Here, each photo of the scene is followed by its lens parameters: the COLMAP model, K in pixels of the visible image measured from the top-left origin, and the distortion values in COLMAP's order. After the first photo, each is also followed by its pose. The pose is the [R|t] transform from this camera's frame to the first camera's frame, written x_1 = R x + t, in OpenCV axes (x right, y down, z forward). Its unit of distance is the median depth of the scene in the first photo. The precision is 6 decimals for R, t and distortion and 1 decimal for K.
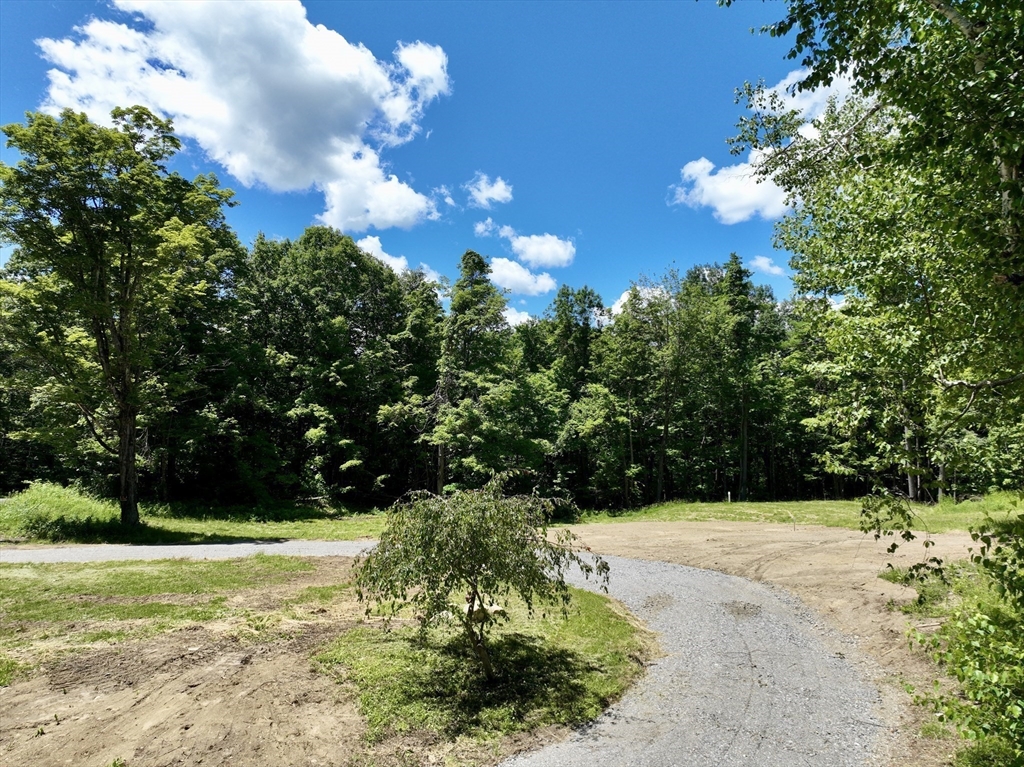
lens RADIAL K [[722.4, 0, 510.3], [0, 722.4, 388.4], [0, 0, 1]] dist [0.003786, 0.015312]
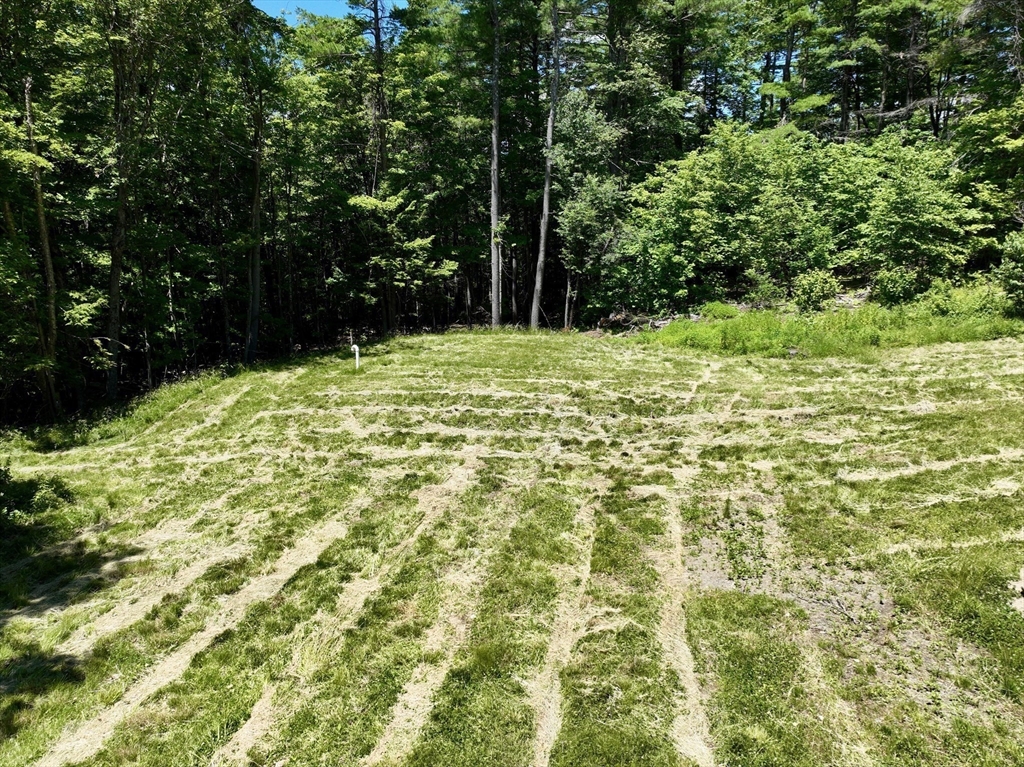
lens RADIAL K [[722.4, 0, 510.3], [0, 722.4, 388.4], [0, 0, 1]] dist [0.003786, 0.015312]
pose [[0.558340, -0.154525, 0.815094, -0.013150], [-0.064371, 0.971469, 0.228264, 0.056152], [-0.827111, -0.179917, 0.532464, 0.624857]]
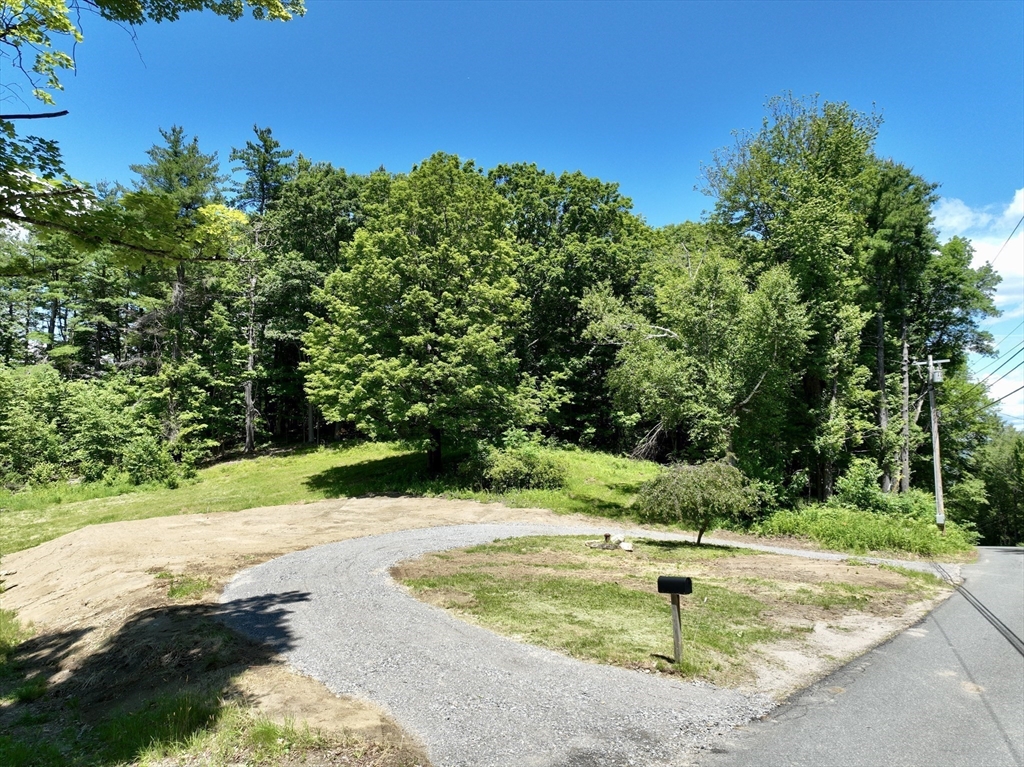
lens RADIAL K [[722.4, 0, 510.3], [0, 722.4, 388.4], [0, 0, 1]] dist [0.003786, 0.015312]
pose [[-0.218519, 0.086909, 0.971955, -0.393735], [-0.080403, 0.991036, -0.106692, 0.039230], [-0.972515, -0.101462, -0.209573, 0.386288]]
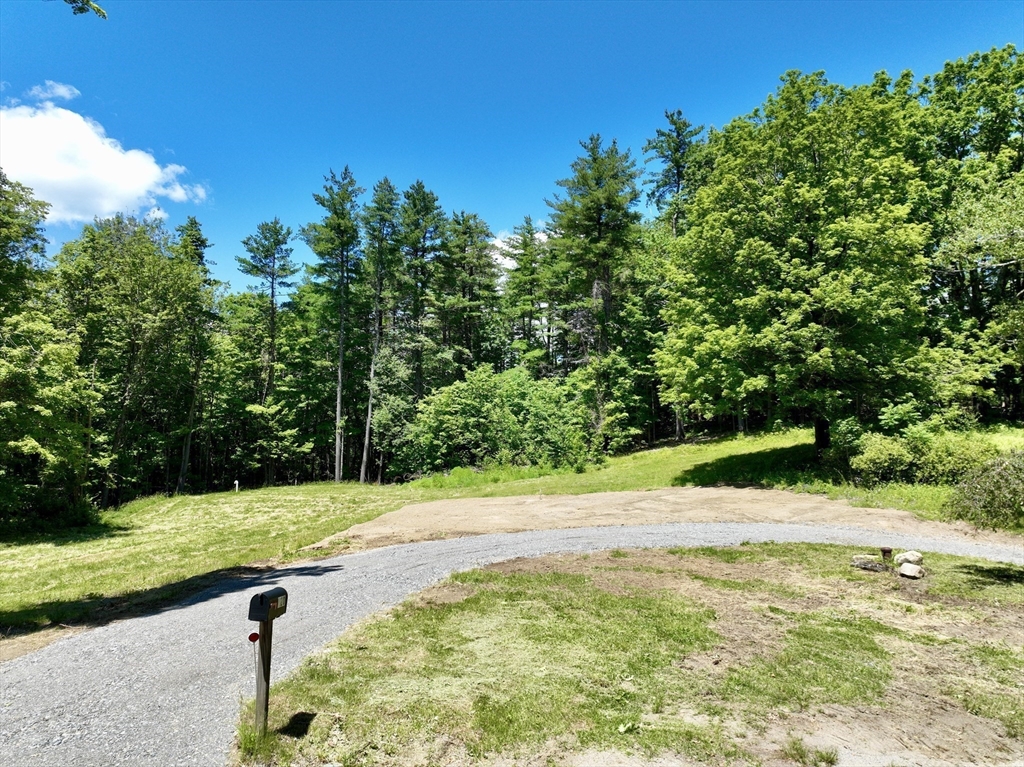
lens RADIAL K [[722.4, 0, 510.3], [0, 722.4, 388.4], [0, 0, 1]] dist [0.003786, 0.015312]
pose [[0.474780, 0.071568, 0.877190, -0.316673], [-0.075601, 0.996321, -0.040368, 0.035095], [-0.876851, -0.047151, 0.478444, 0.245571]]
